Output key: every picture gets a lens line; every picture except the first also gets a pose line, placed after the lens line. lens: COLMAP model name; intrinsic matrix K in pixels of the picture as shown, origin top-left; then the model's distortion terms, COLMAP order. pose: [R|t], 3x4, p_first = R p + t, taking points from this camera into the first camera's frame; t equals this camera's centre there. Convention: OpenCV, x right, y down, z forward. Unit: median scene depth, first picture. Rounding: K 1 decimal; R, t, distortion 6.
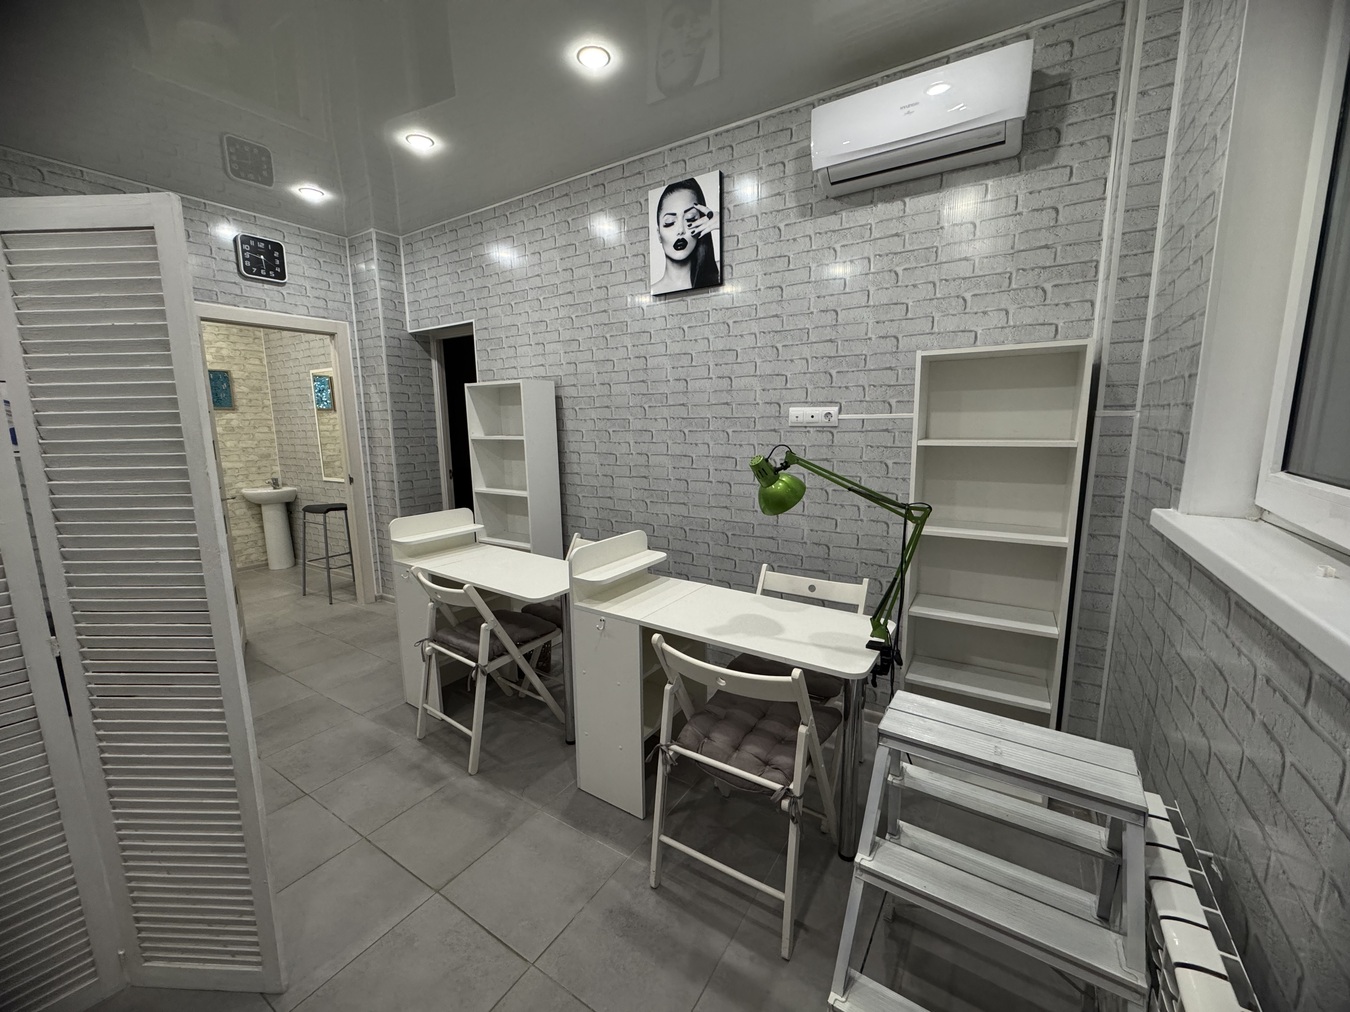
lens RADIAL K [[534.7, 0, 675.1], [0, 534.7, 508.5], [0, 0, 1]] dist [-0.003835, 0.000478]
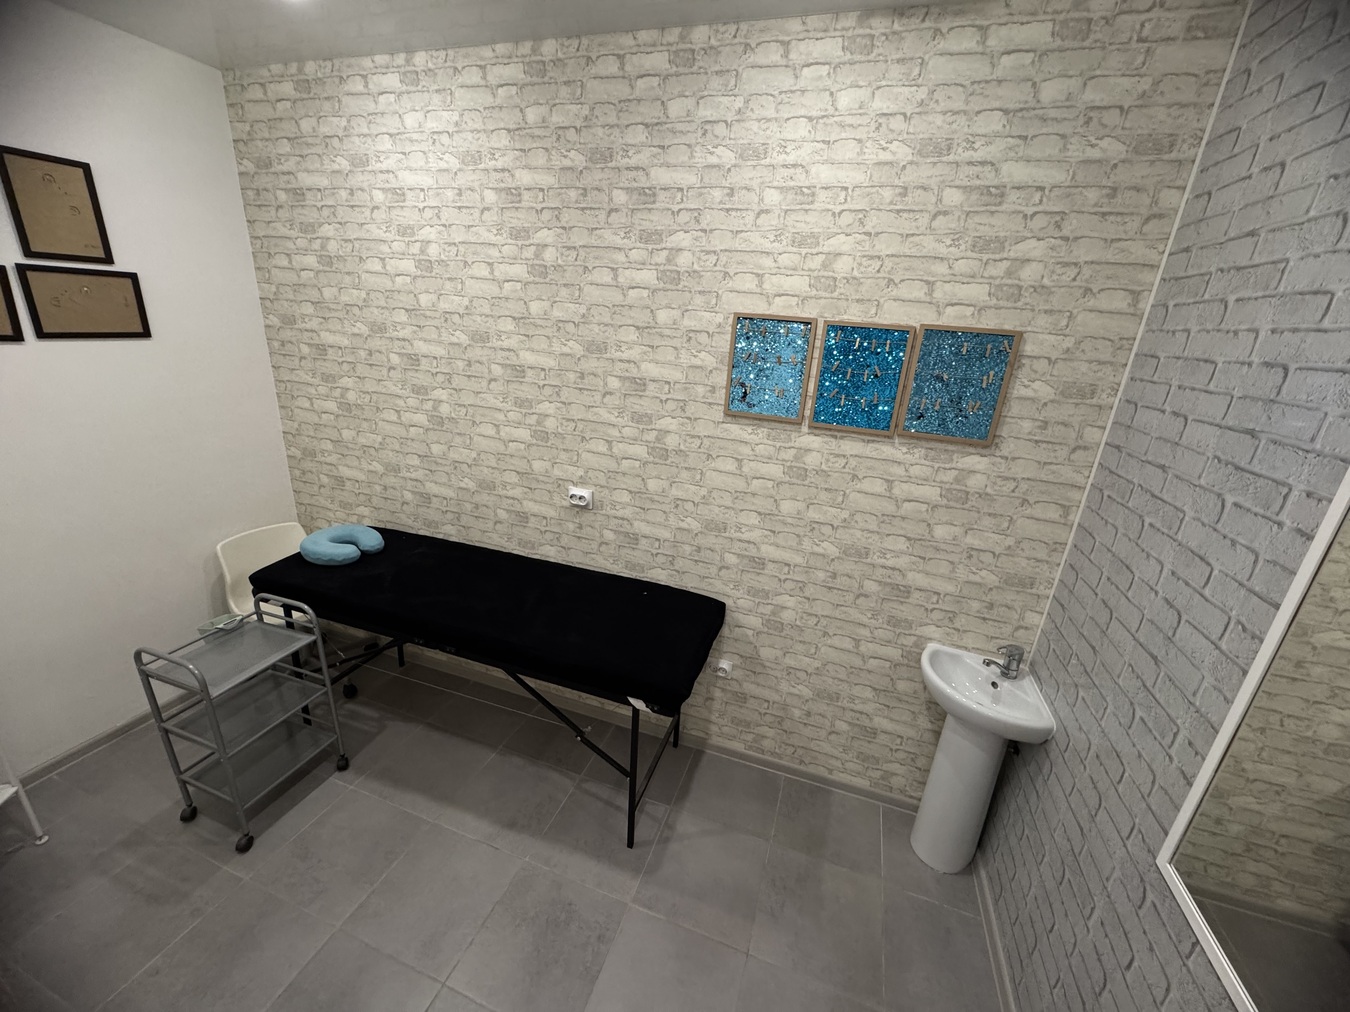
lens RADIAL K [[534.7, 0, 673.0], [0, 534.7, 507.9], [0, 0, 1]] dist [-0.003835, 0.000478]
pose [[0.239500, 0.349278, -0.905894, -0.820666], [-0.222345, 0.927984, 0.299012, -0.310119], [0.945094, 0.129808, 0.299912, 1.060142]]
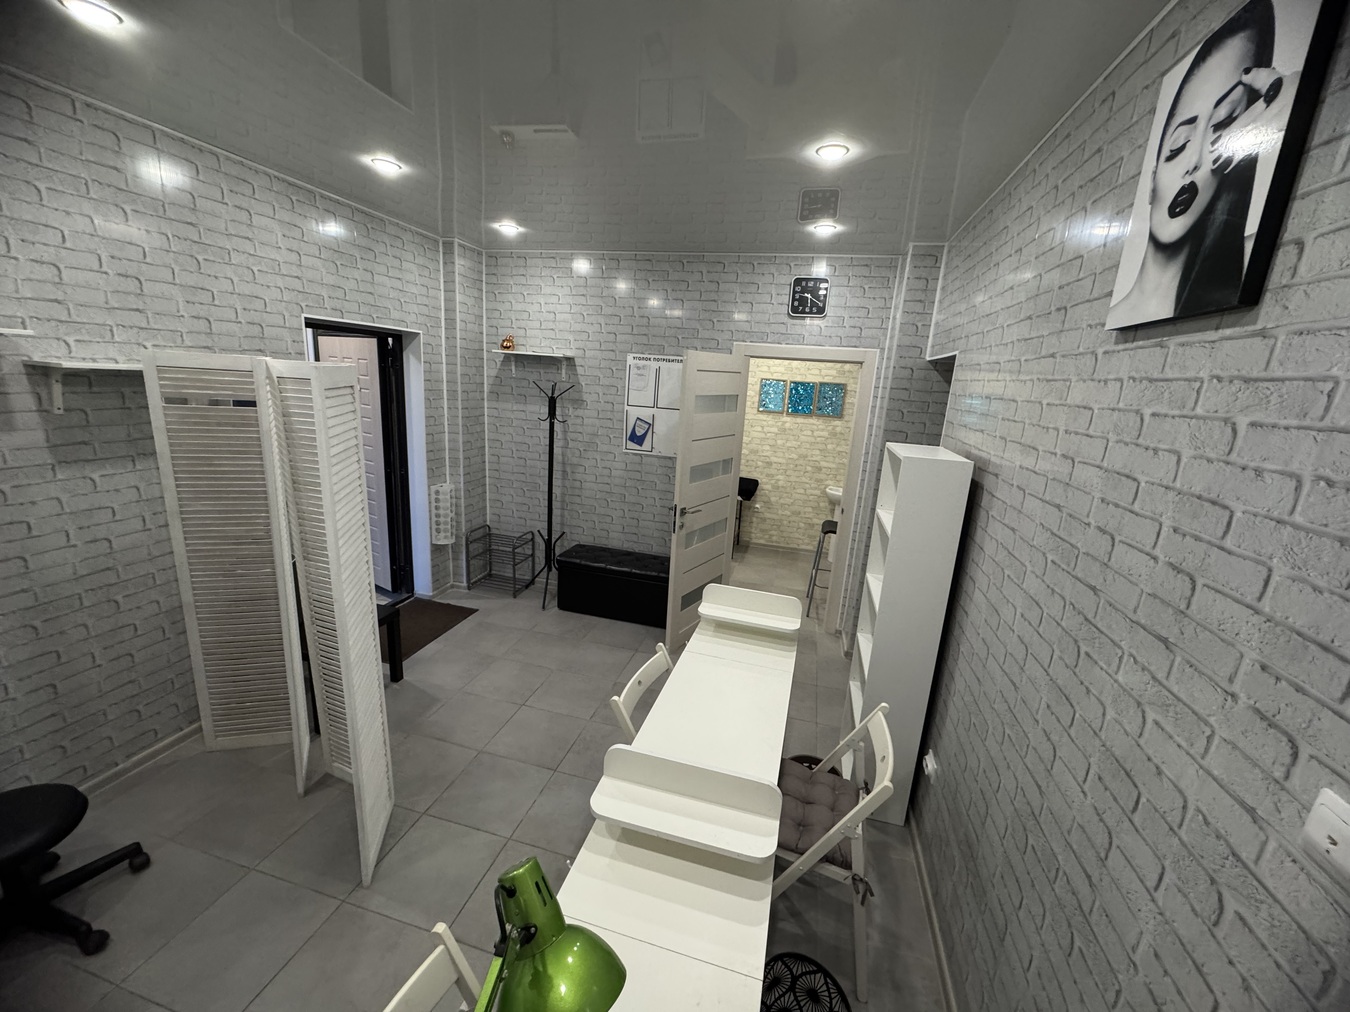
lens RADIAL K [[534.7, 0, 672.0], [0, 534.7, 507.7], [0, 0, 1]] dist [-0.003835, 0.000478]
pose [[0.311097, 0.257415, -0.914853, 0.230305], [-0.219438, 0.956064, 0.194390, -0.217215], [0.924698, 0.140280, 0.353915, 0.435899]]
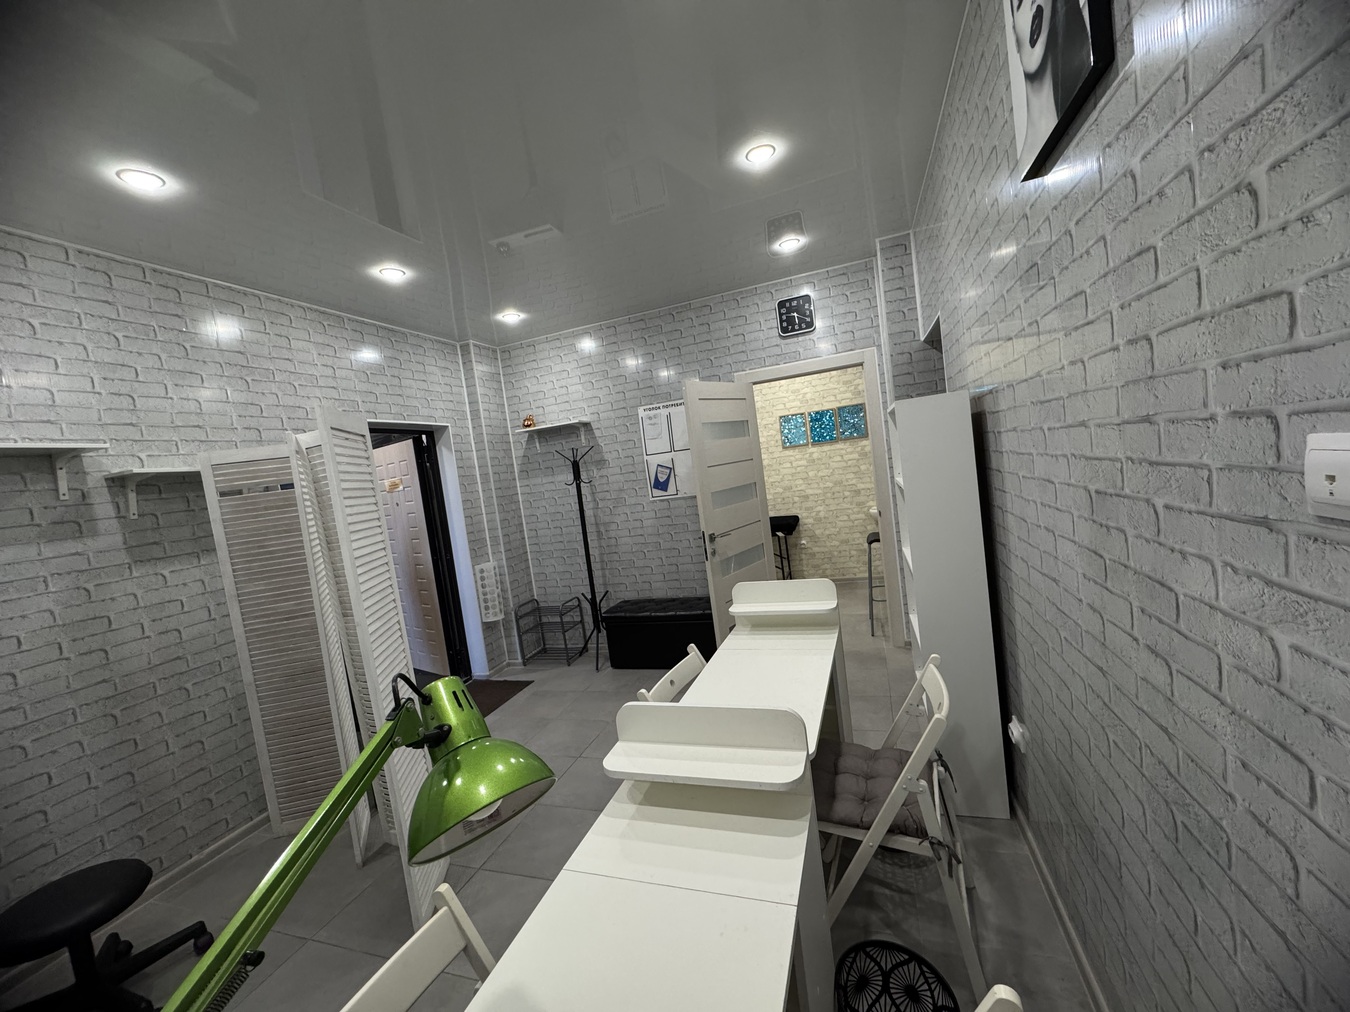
lens RADIAL K [[534.7, 0, 671.7], [0, 534.7, 507.6], [0, 0, 1]] dist [-0.003835, 0.000478]
pose [[0.234839, 0.052283, -0.970627, 0.267403], [-0.027685, 0.998507, 0.047086, -0.117392], [0.971640, 0.015814, 0.235936, 0.504550]]
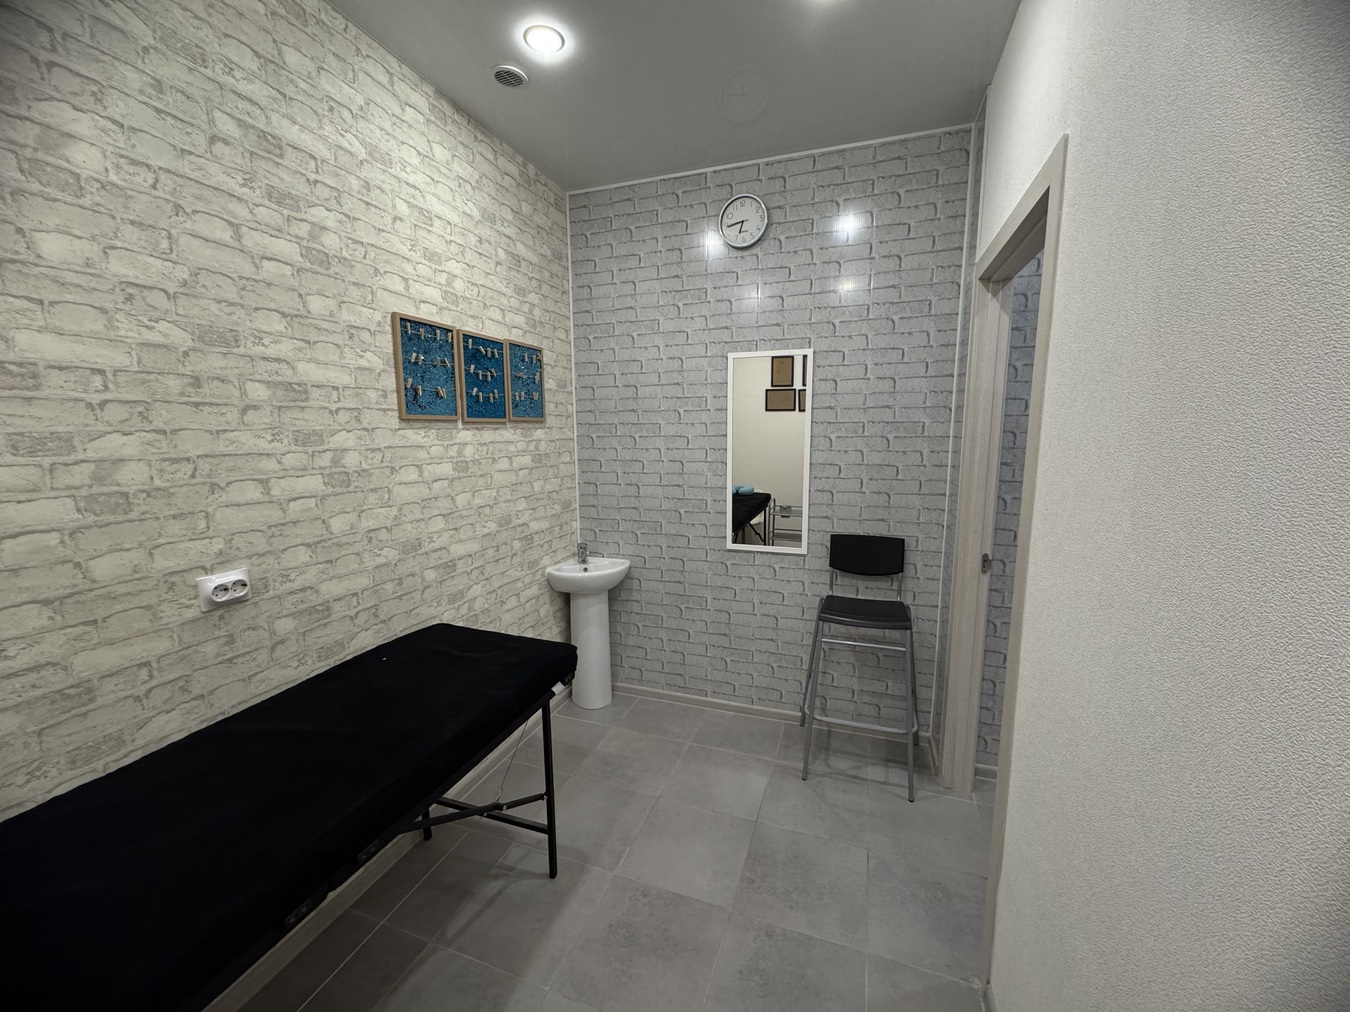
lens RADIAL K [[534.7, 0, 669.2], [0, 534.7, 506.3], [0, 0, 1]] dist [-0.003835, 0.000478]
pose [[0.974382, -0.026072, 0.223382, -1.239890], [0.029205, 0.999516, -0.010730, -0.137482], [-0.222994, 0.016979, 0.974672, 0.679527]]
